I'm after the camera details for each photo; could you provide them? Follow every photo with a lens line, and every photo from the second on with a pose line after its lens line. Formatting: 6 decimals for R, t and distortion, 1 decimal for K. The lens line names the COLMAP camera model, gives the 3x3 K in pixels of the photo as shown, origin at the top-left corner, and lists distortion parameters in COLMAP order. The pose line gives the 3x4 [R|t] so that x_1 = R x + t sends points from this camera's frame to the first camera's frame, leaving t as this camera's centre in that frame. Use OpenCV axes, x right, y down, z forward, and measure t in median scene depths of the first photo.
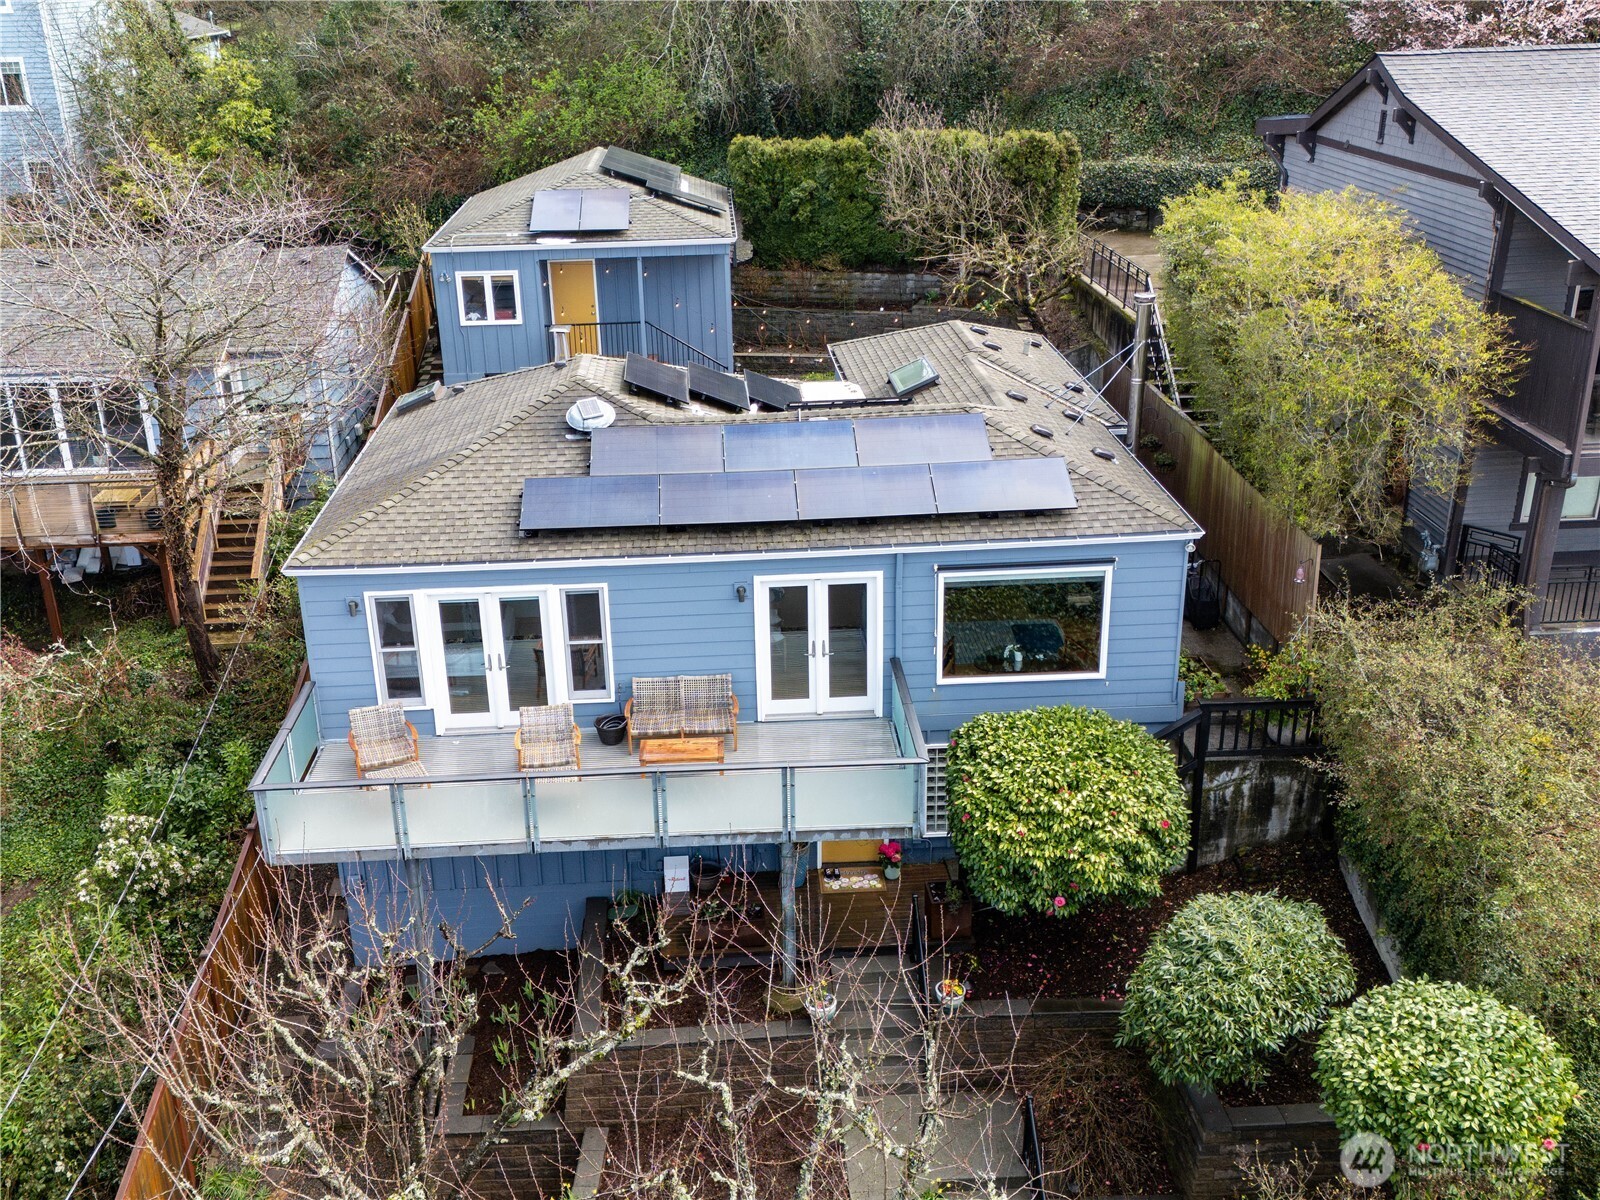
lens RADIAL K [[1552.1, 0, 763.0], [0, 1552.1, 602.5], [0, 0, 1]] dist [0.136524, -0.194680]
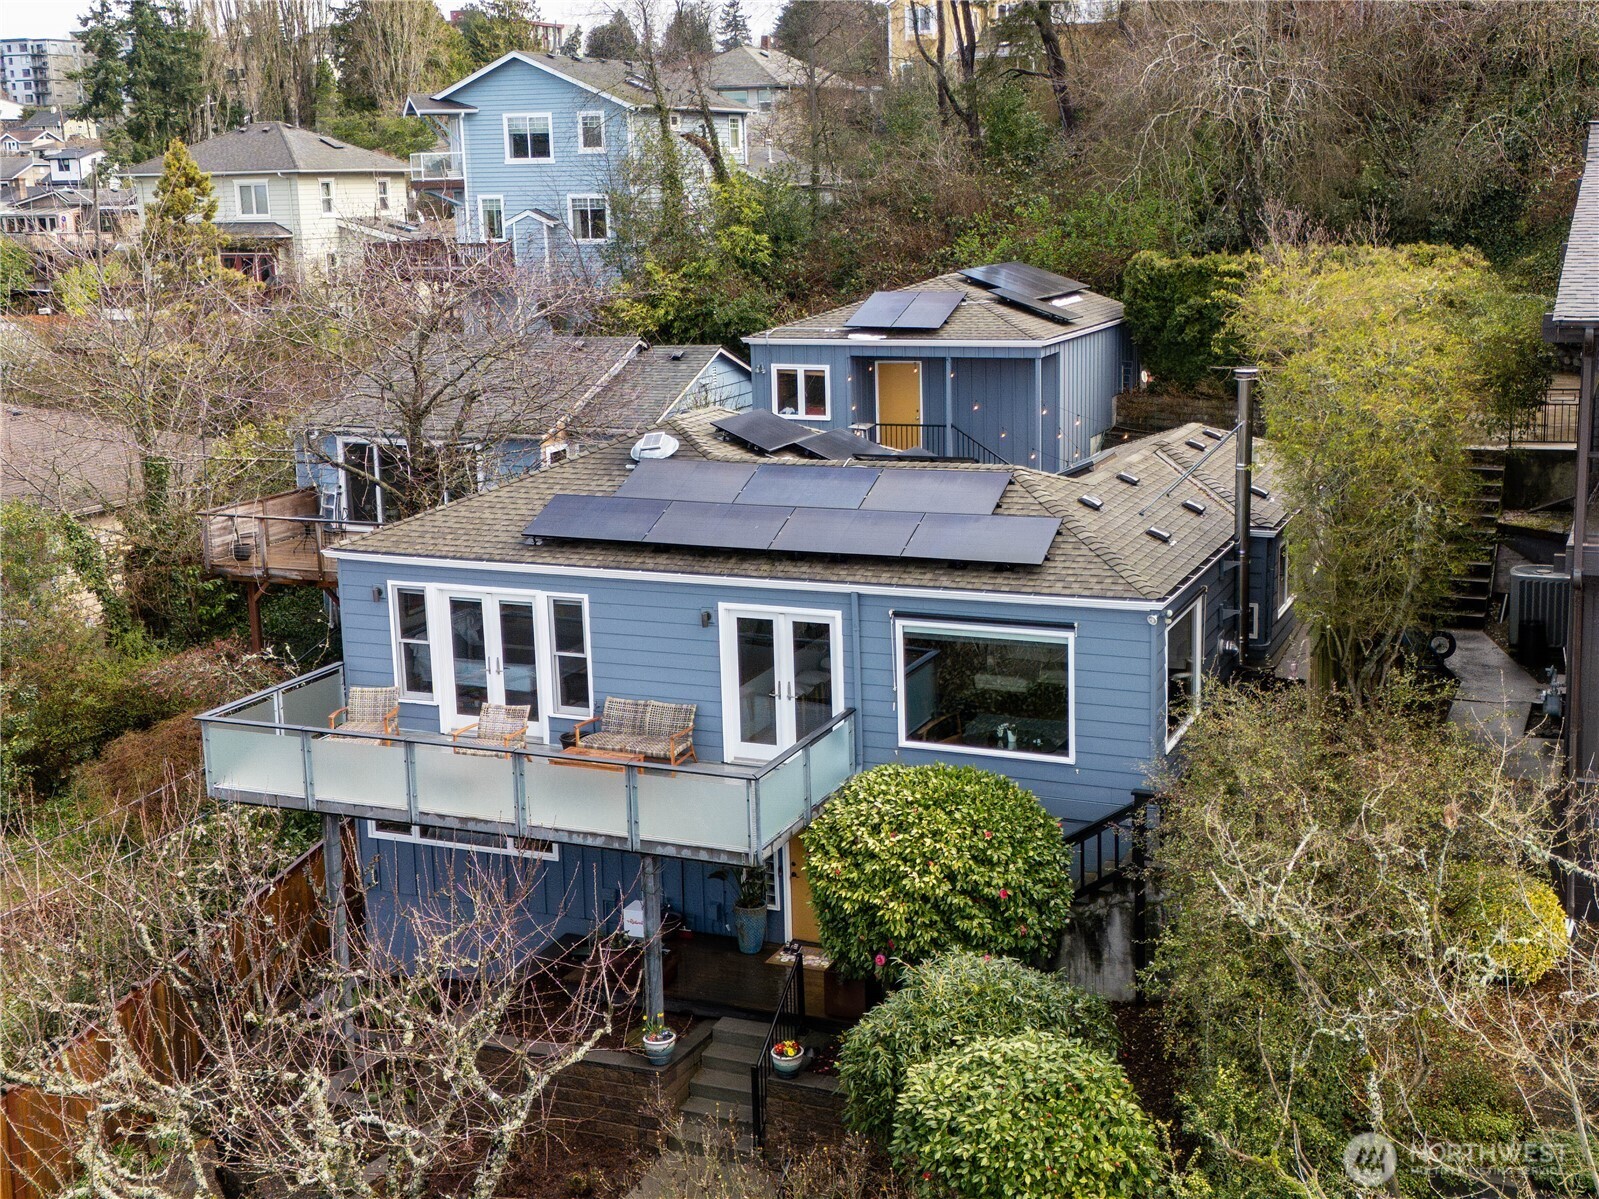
lens RADIAL K [[1908.6, 0, 871.6], [0, 1908.6, 596.3], [0, 0, 1]] dist [0.126504, -0.002615]
pose [[0.912214, 0.098735, -0.397640, 0.536973], [-0.161760, 0.978477, -0.128130, 0.112927], [0.376431, 0.181204, 0.908551, -0.048182]]
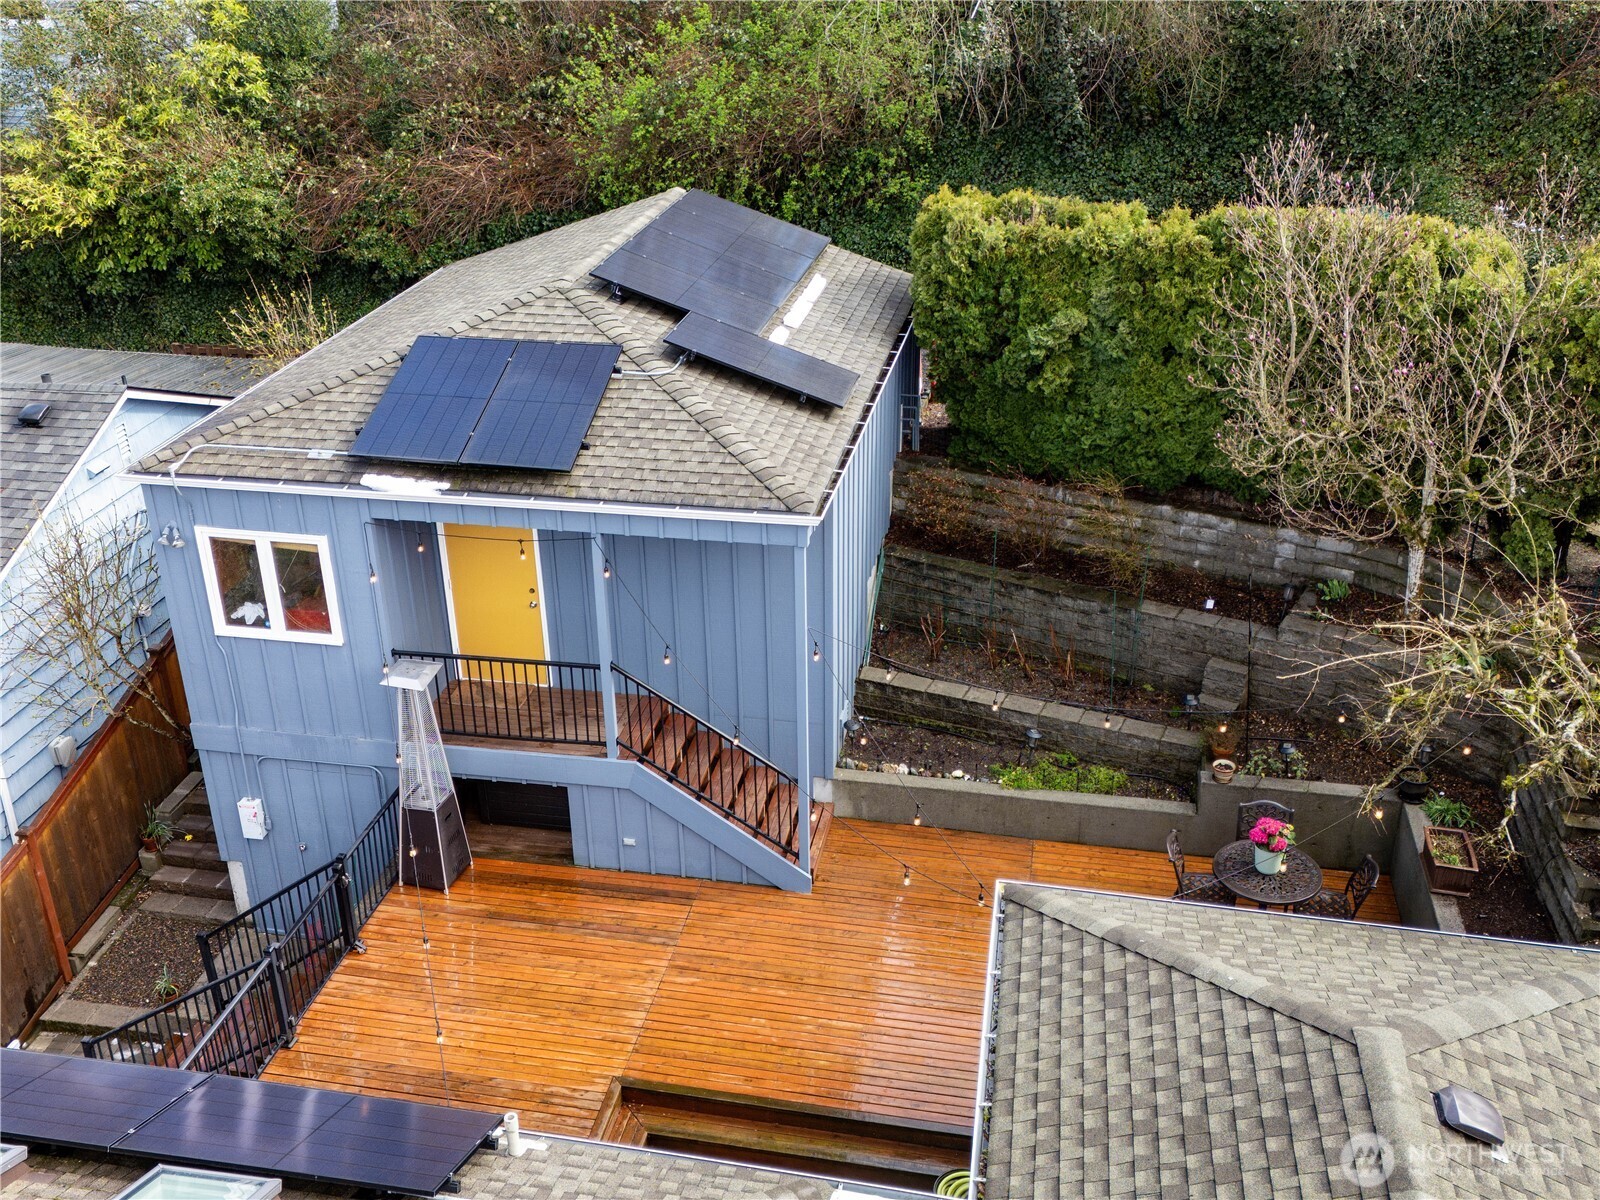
lens RADIAL K [[1552.1, 0, 763.0], [0, 1552.1, 602.5], [0, 0, 1]] dist [0.136524, -0.194680]
pose [[0.969475, 0.112500, -0.217859, 0.087290], [-0.096090, 0.991776, 0.084543, -0.373825], [0.225578, -0.061028, 0.972312, 0.934931]]
